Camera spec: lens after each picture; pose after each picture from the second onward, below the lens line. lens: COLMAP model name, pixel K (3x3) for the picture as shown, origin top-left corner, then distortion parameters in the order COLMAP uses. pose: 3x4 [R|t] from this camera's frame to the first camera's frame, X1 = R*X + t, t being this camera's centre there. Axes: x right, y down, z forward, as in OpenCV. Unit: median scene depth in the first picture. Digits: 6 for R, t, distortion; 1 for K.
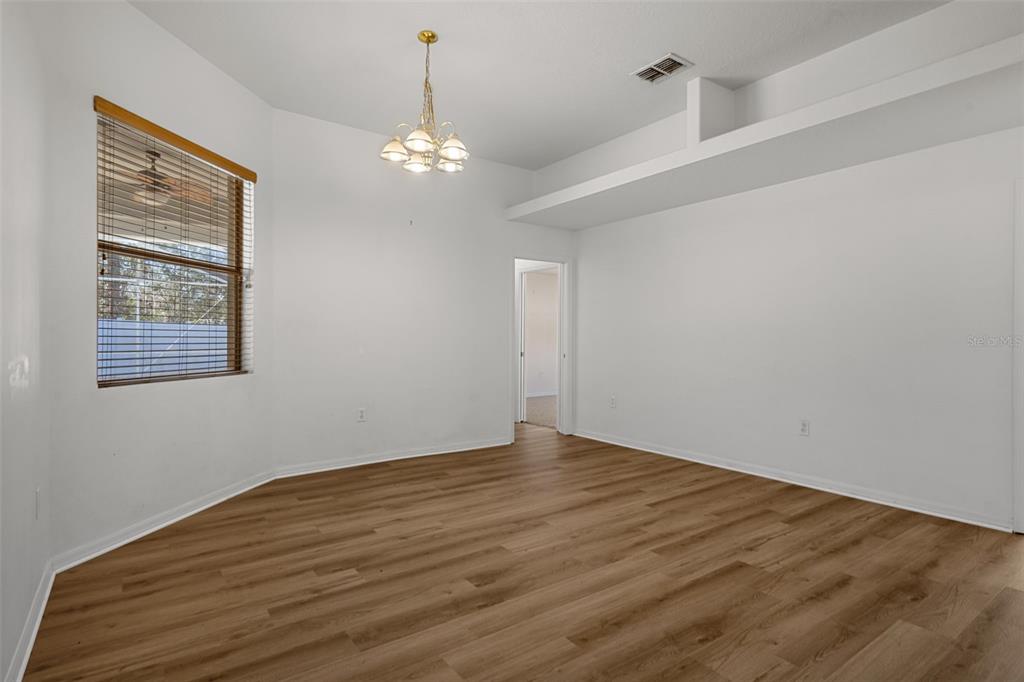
lens RADIAL K [[523.5, 0, 512.0], [0, 523.5, 343.8], [0, 0, 1]] dist [0.001771, -0.000145]
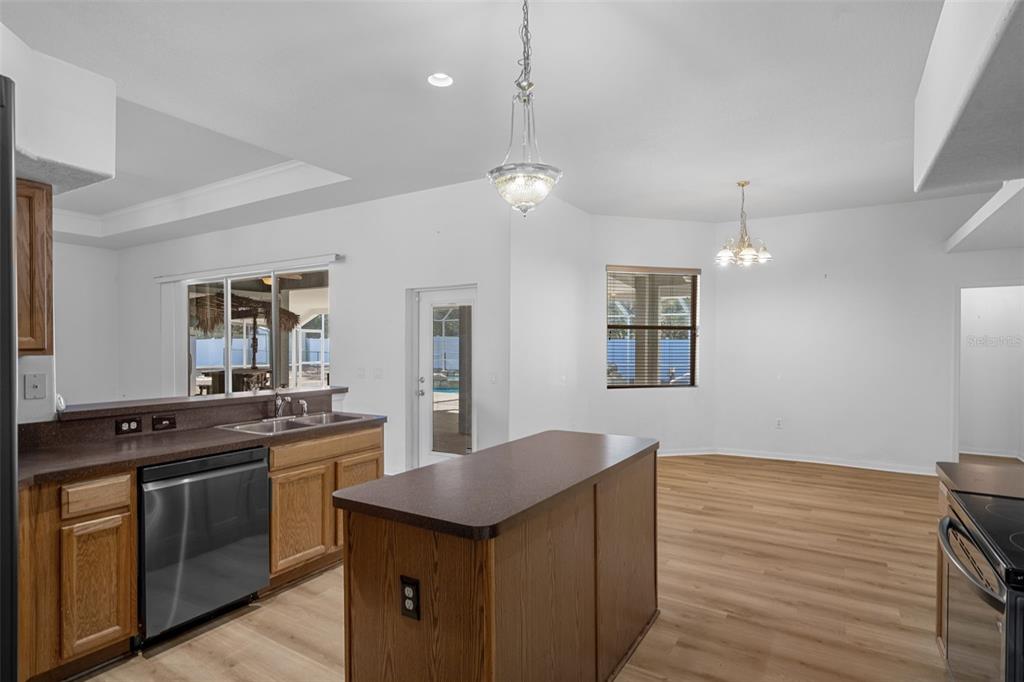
lens RADIAL K [[523.5, 0, 511.5], [0, 523.5, 345.3], [0, 0, 1]] dist [0.001771, -0.000145]
pose [[0.382064, -0.005124, -0.924122, 1.153410], [-0.010385, 0.999898, -0.009837, -0.078109], [0.924078, 0.013355, 0.381971, -0.290101]]
